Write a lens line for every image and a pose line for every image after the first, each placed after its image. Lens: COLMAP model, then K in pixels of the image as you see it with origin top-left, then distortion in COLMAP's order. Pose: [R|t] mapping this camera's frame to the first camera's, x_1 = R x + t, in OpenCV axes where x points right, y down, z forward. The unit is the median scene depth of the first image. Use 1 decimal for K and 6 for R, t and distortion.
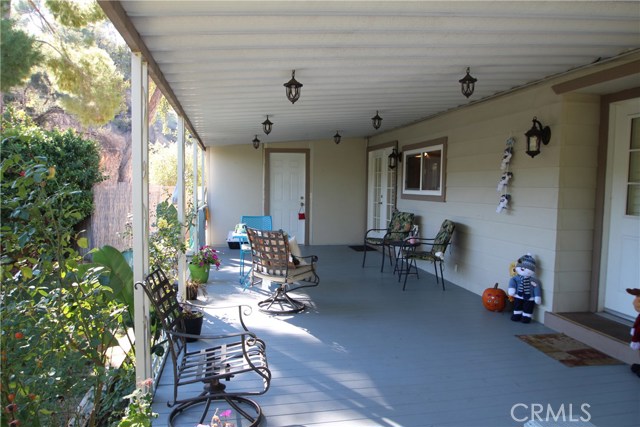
lens RADIAL K [[487.9, 0, 320.1], [0, 487.9, 222.3], [0, 0, 1]] dist [-0.042062, 0.011282]
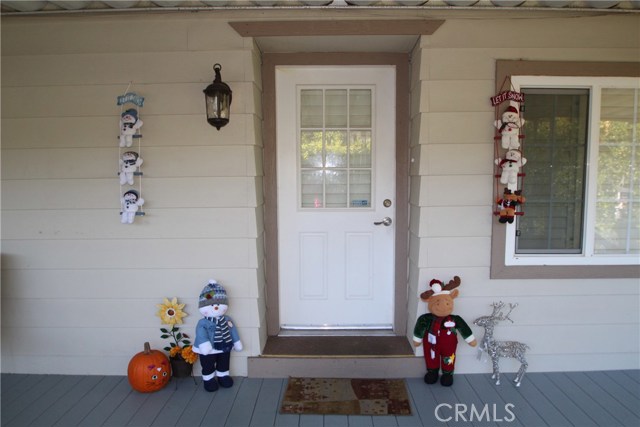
lens RADIAL K [[487.9, 0, 320.1], [0, 487.9, 222.3], [0, 0, 1]] dist [-0.042062, 0.011282]
pose [[0.186368, -0.114260, 0.975813, -0.166346], [0.080021, 0.991680, 0.100835, -0.067524], [-0.979216, 0.059293, 0.193961, 0.754565]]
